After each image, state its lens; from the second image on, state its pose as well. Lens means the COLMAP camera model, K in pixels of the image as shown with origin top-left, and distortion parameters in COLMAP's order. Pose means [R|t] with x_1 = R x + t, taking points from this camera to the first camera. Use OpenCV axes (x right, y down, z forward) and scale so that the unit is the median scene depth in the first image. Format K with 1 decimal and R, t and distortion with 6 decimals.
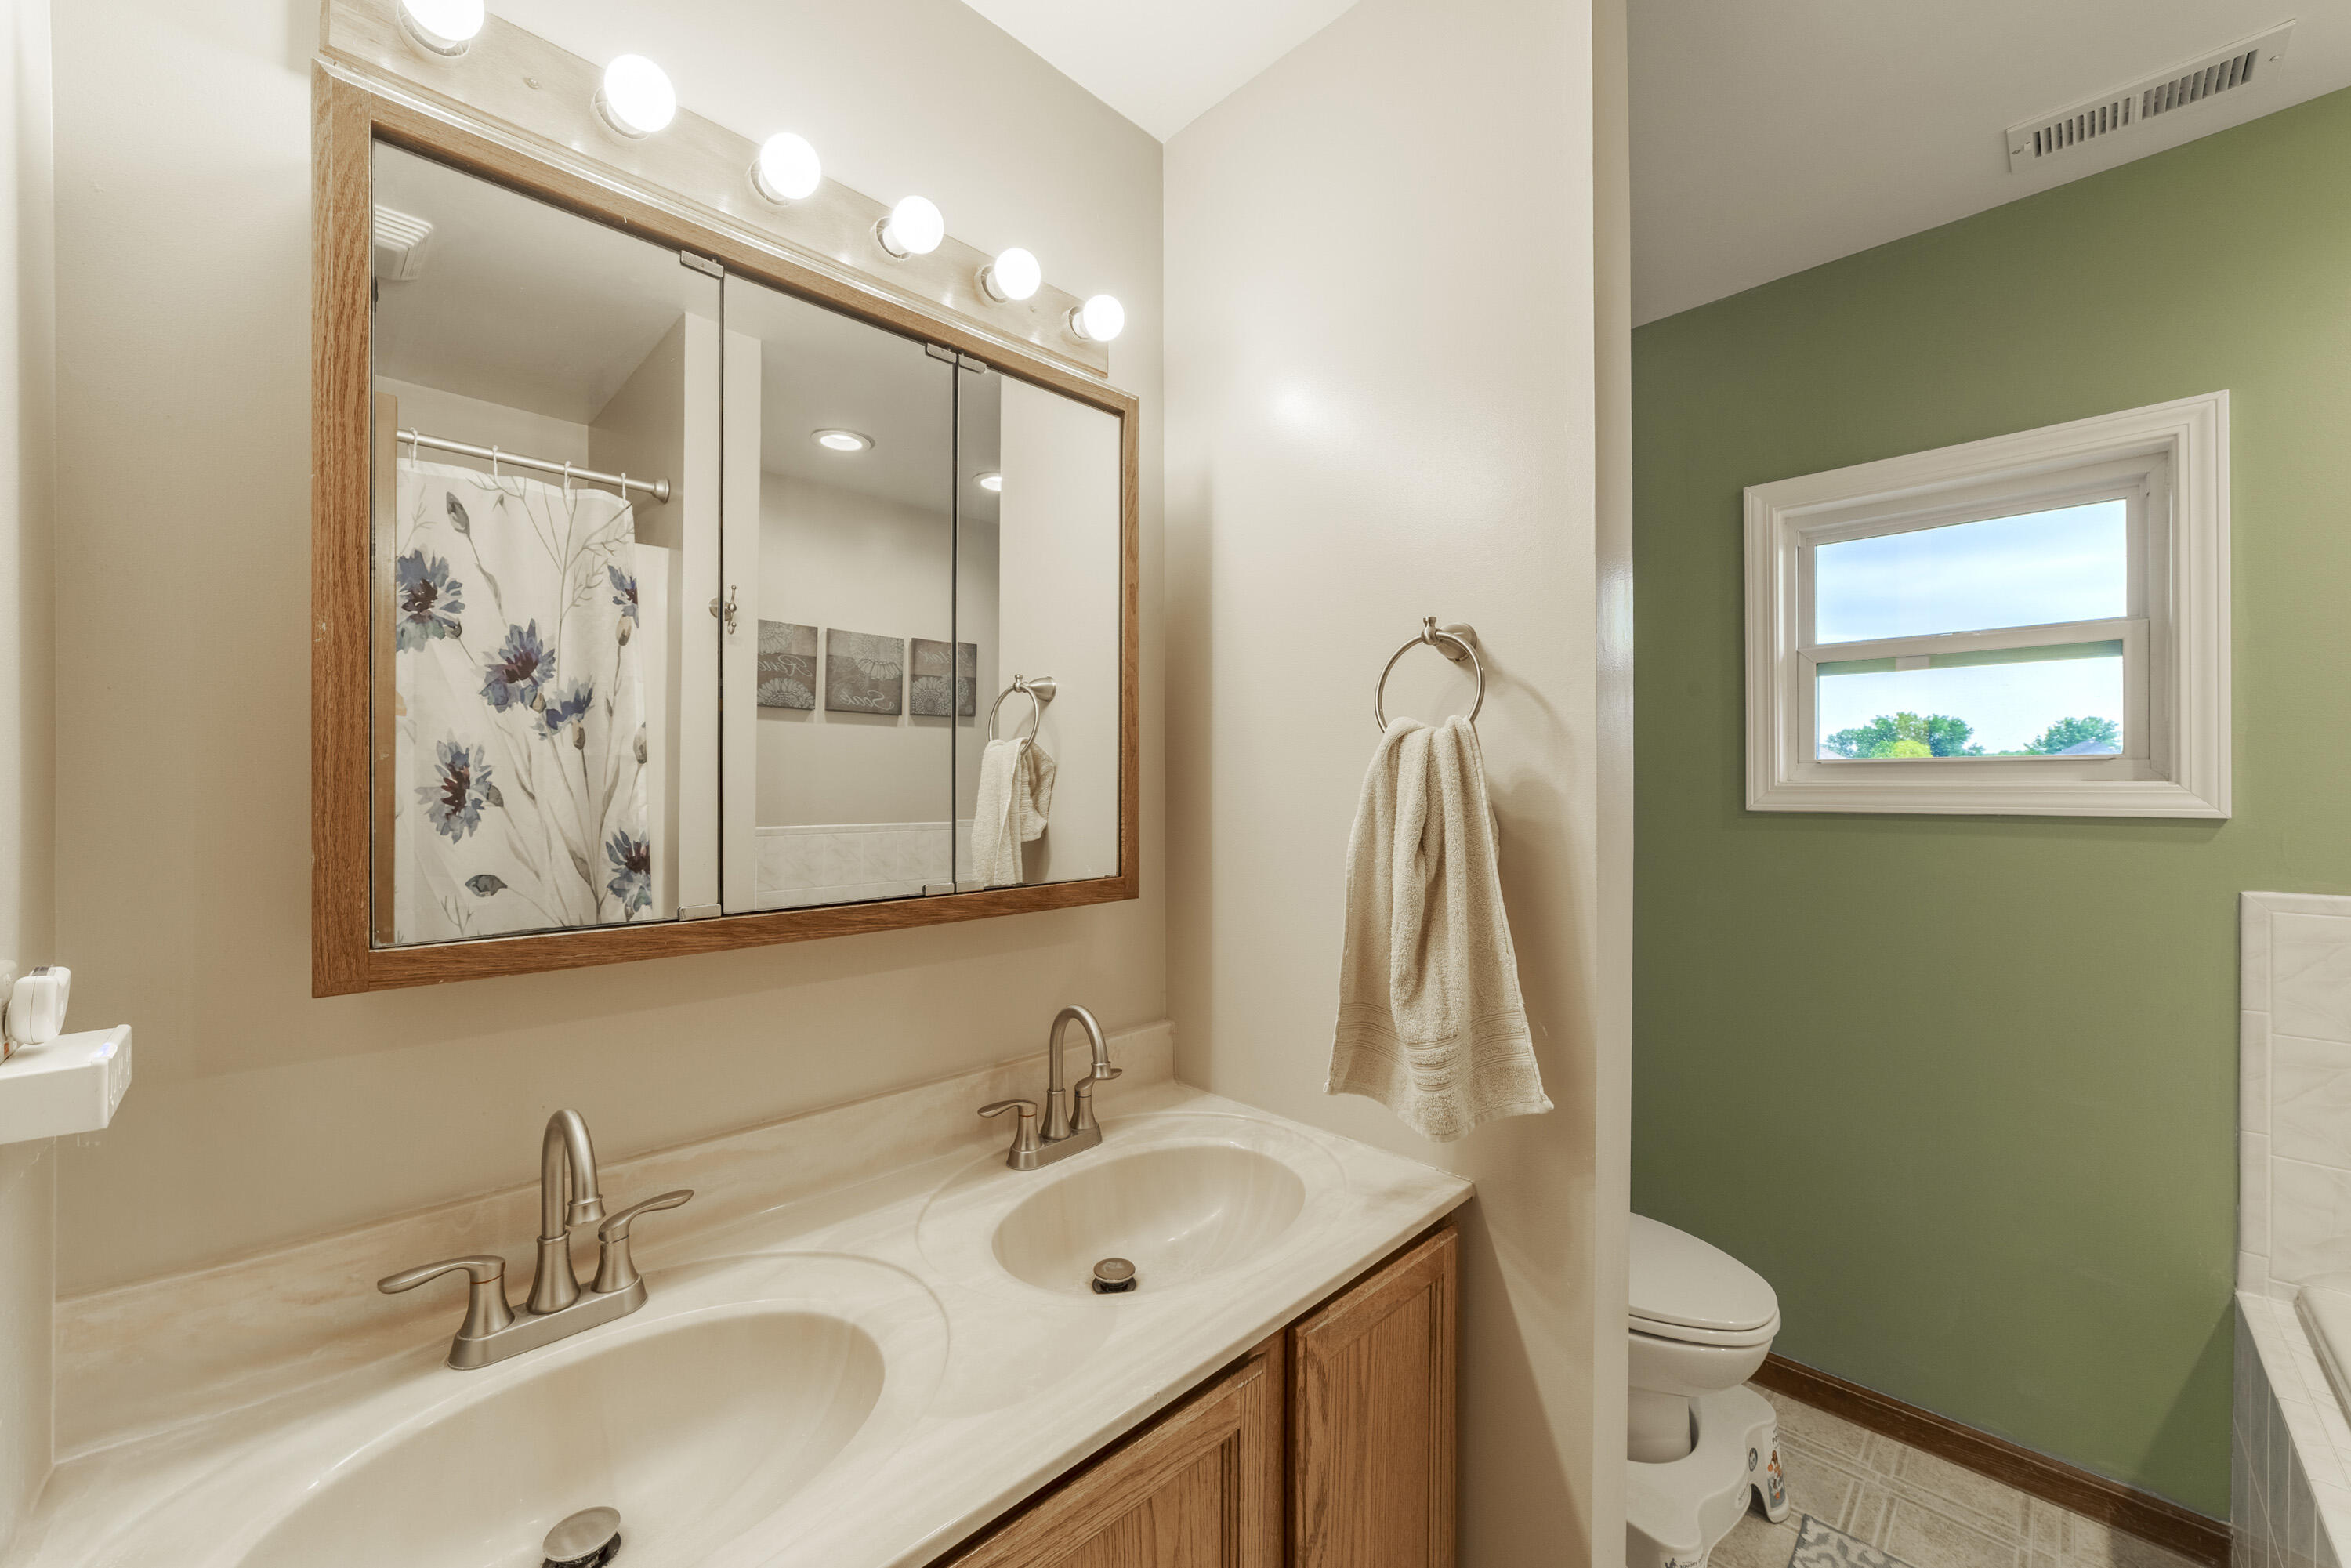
lens RADIAL K [[899.5, 0, 1169.5], [0, 899.5, 789.7], [0, 0, 1]] dist [0.002032, 0.000166]
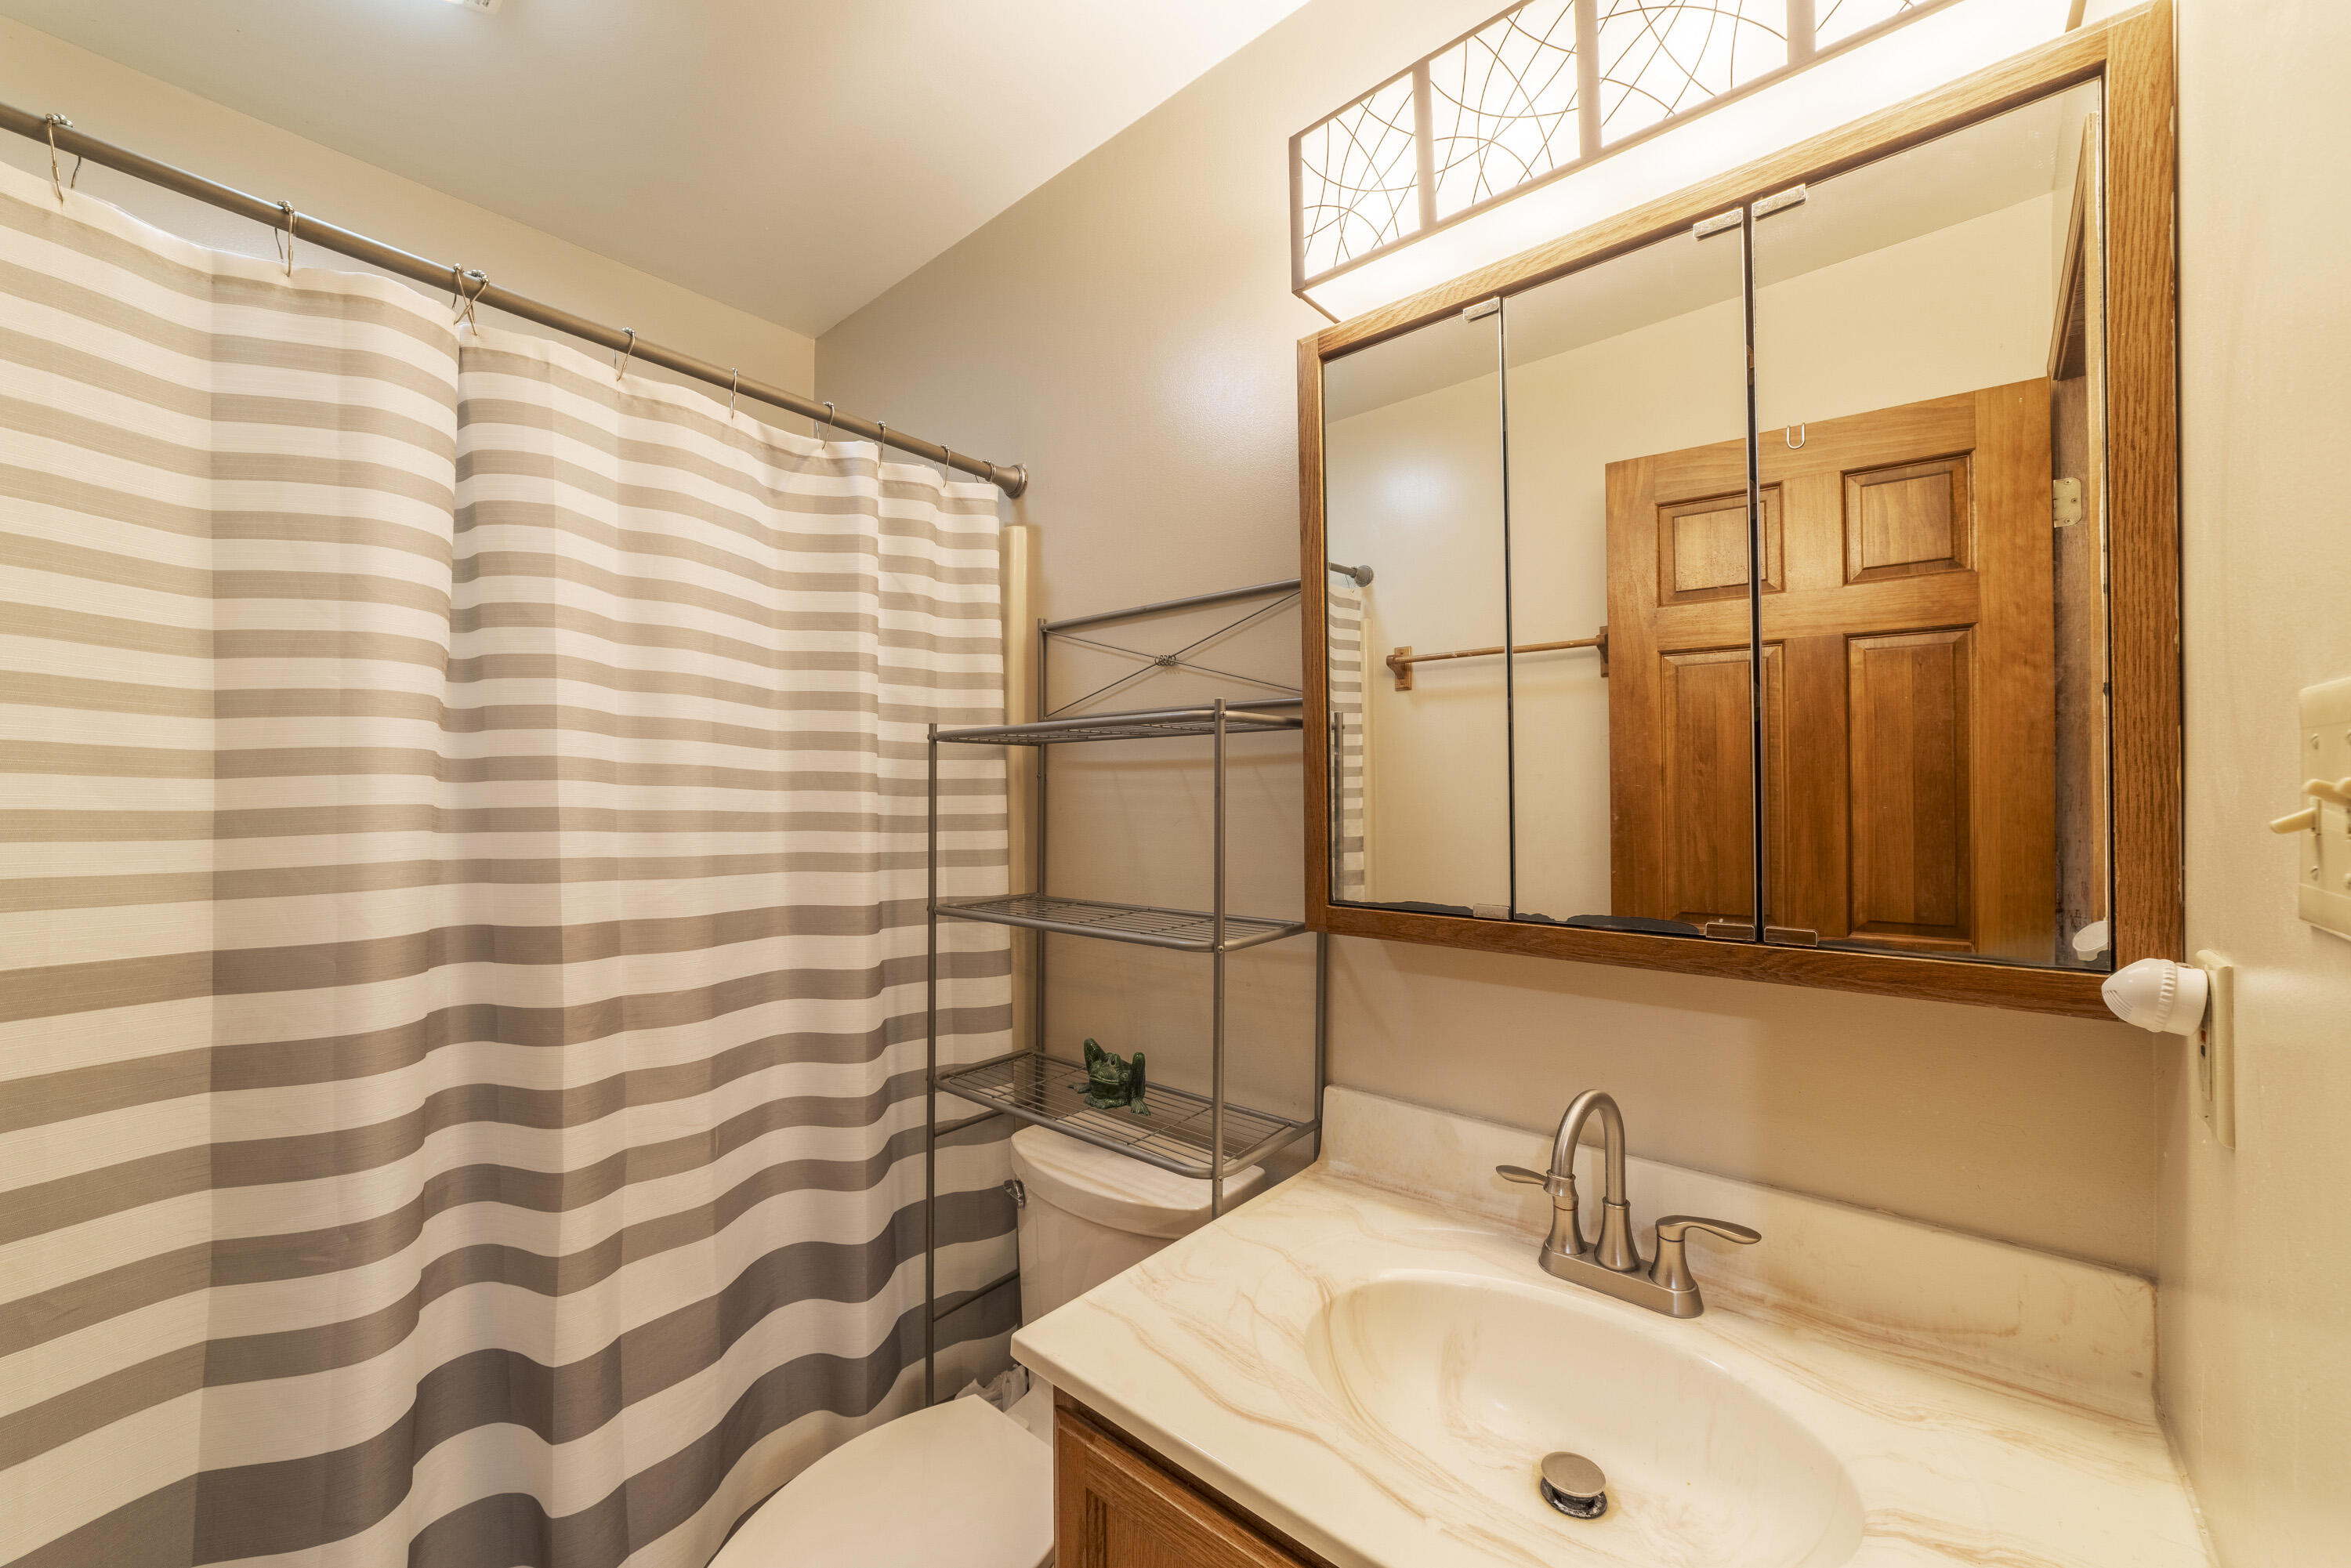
lens RADIAL K [[899.5, 0, 1170.2], [0, 899.5, 783.0], [0, 0, 1]] dist [0.002032, 0.000166]
pose [[0.079256, -0.010747, -0.996796, 0.390481], [0.001632, 0.999942, -0.010652, -0.002135], [0.996853, -0.000782, 0.079269, 0.397378]]
